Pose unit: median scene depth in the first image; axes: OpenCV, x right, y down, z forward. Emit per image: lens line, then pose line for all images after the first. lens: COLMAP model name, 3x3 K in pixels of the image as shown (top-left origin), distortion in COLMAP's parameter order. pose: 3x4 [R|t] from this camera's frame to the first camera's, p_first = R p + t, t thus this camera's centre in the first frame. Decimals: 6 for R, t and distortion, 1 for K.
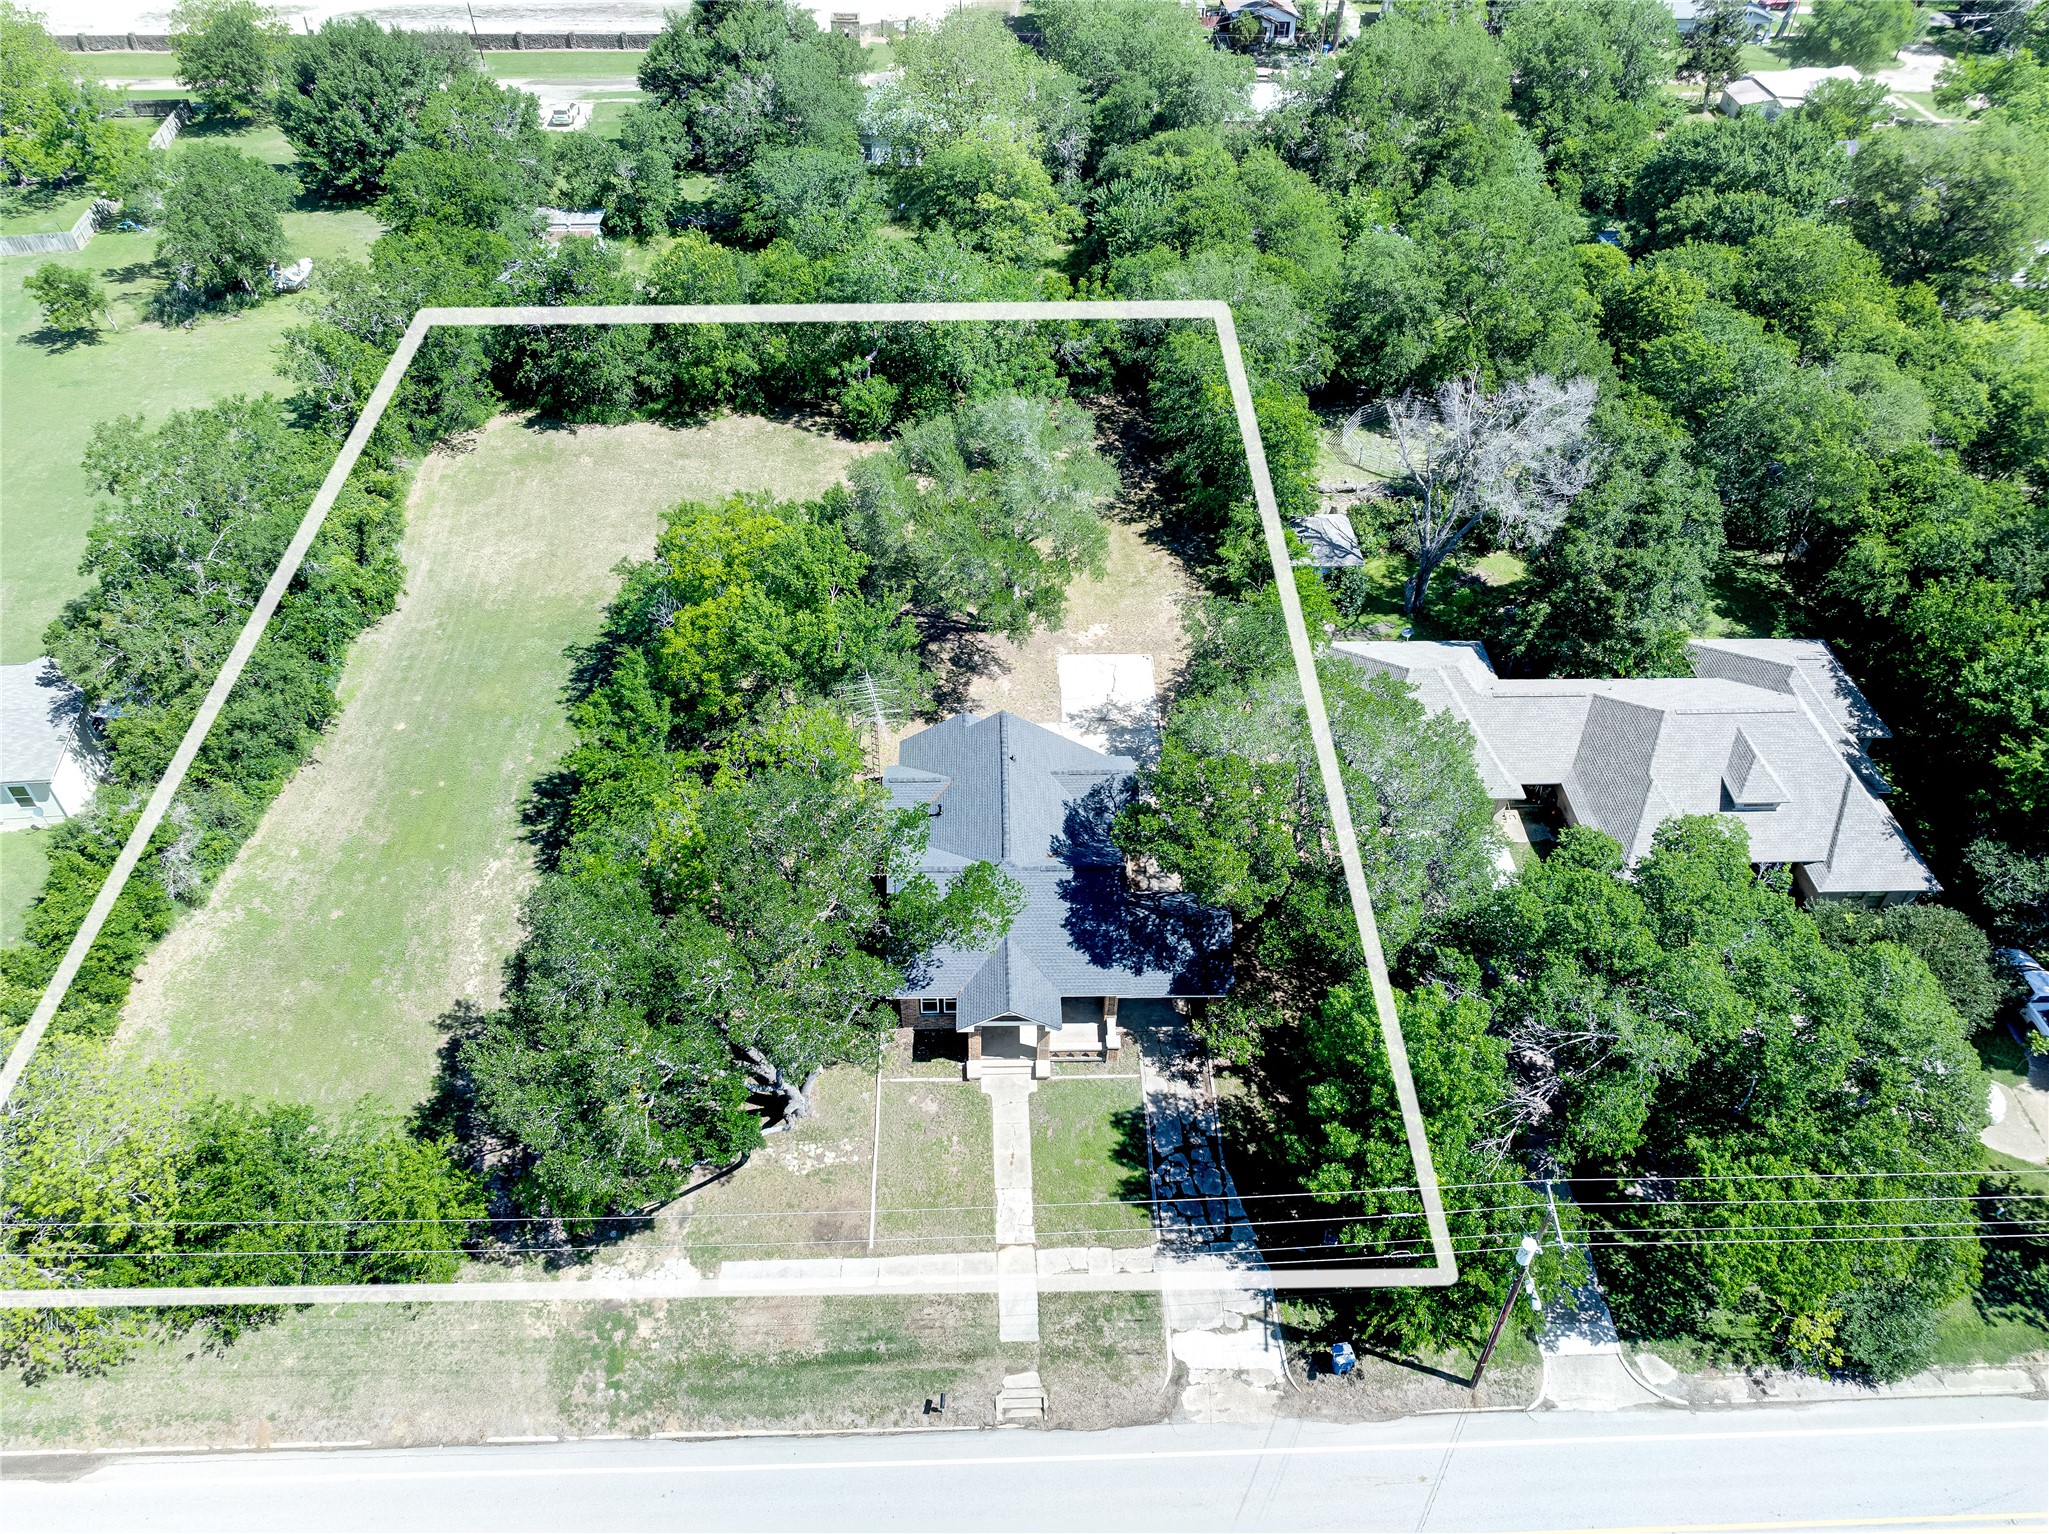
lens RADIAL K [[1412.6, 0, 1024.5], [0, 1412.6, 767.0], [0, 0, 1]] dist [-0.010184, -0.003259]
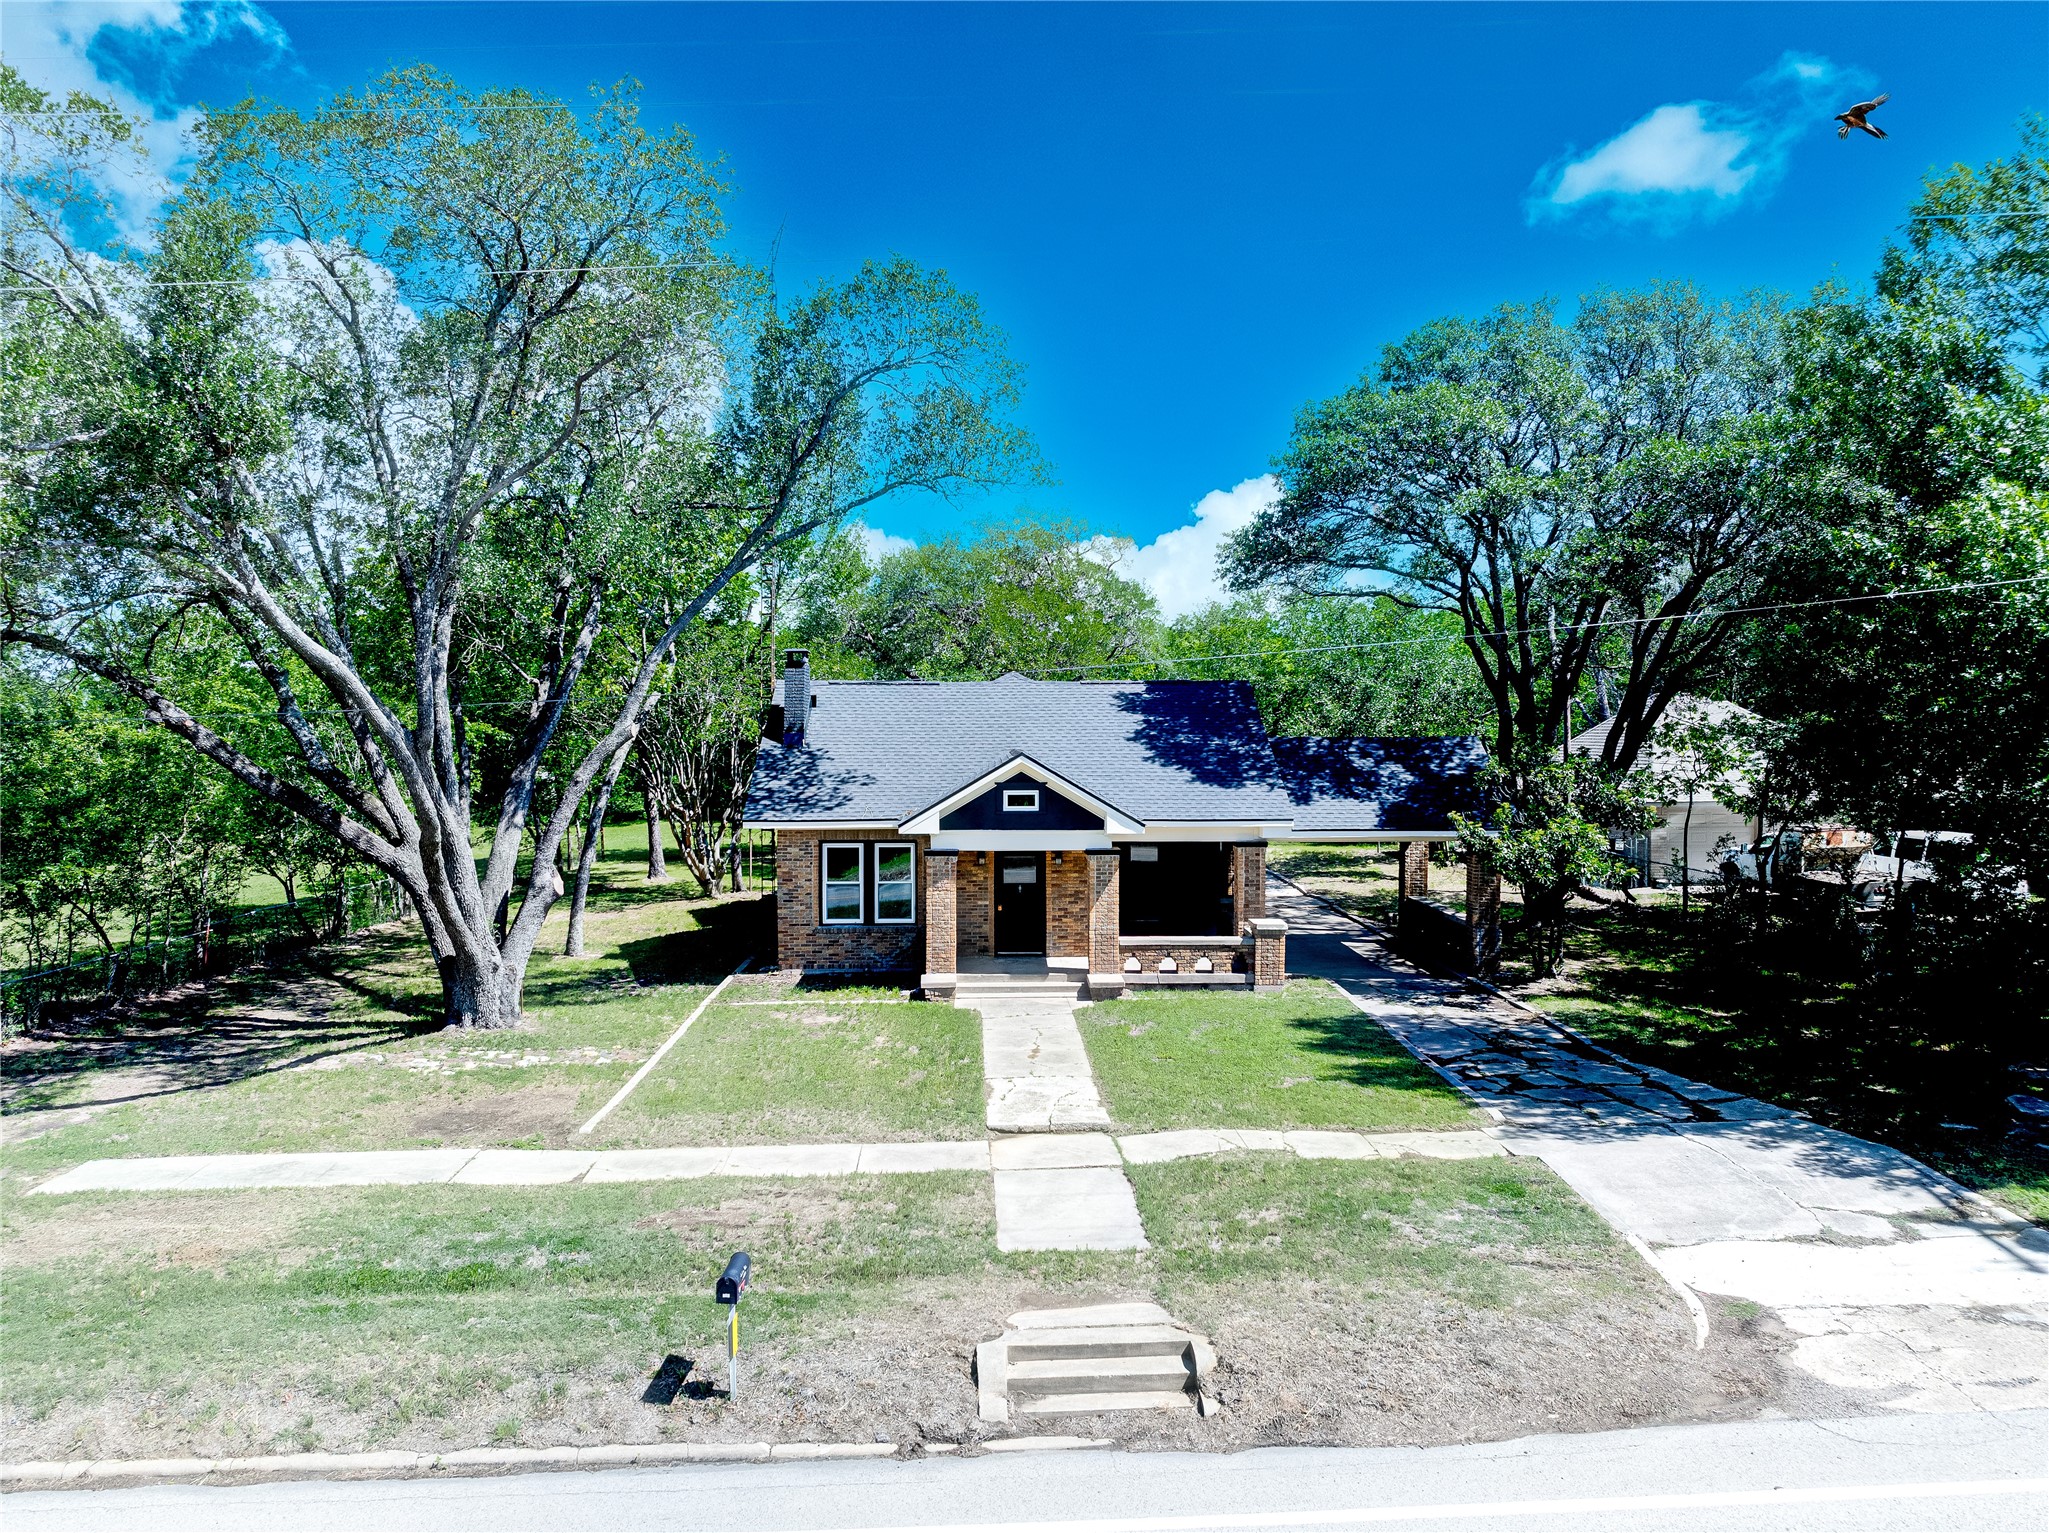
lens RADIAL K [[1446.3, 0, 1024.5], [0, 1446.3, 766.5], [0, 0, 1]] dist [-0.005601, -0.001692]
pose [[0.999573, -0.029040, -0.003166, -0.008285], [0.021434, 0.802758, -0.595919, 0.448678], [0.019847, 0.595597, 0.803038, 0.667166]]
